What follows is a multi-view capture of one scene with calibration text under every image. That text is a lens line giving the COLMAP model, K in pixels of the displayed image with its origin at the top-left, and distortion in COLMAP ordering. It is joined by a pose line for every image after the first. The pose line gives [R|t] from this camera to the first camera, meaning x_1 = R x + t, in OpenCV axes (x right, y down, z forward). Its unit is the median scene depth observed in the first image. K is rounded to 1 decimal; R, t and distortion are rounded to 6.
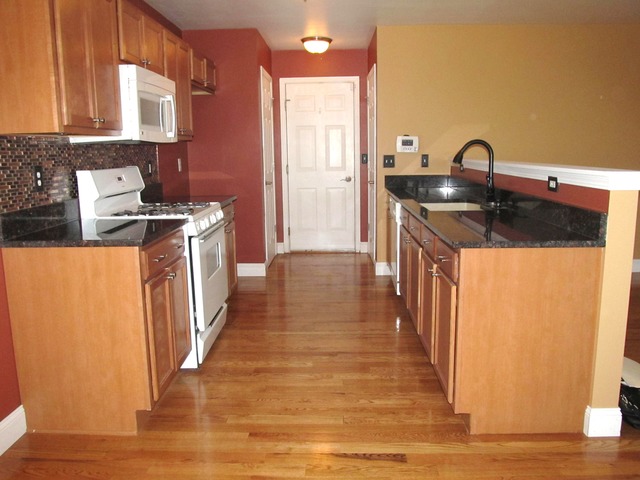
lens RADIAL K [[528.1, 0, 319.2], [0, 528.1, 238.7], [0, 0, 1]] dist [-0.052333, 0.001865]
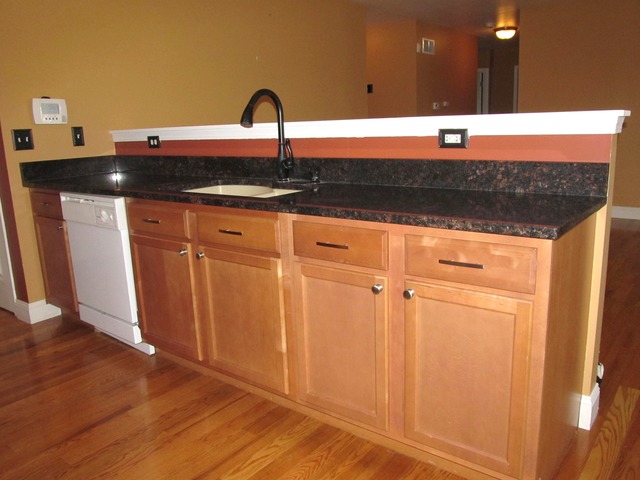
lens RADIAL K [[528.1, 0, 320.5], [0, 528.1, 239.0], [0, 0, 1]] dist [-0.052333, 0.001865]
pose [[0.585659, -0.180543, 0.790195, -0.162757], [0.160782, 0.981382, 0.105061, -0.041657], [-0.794451, 0.065519, 0.603783, 0.374695]]
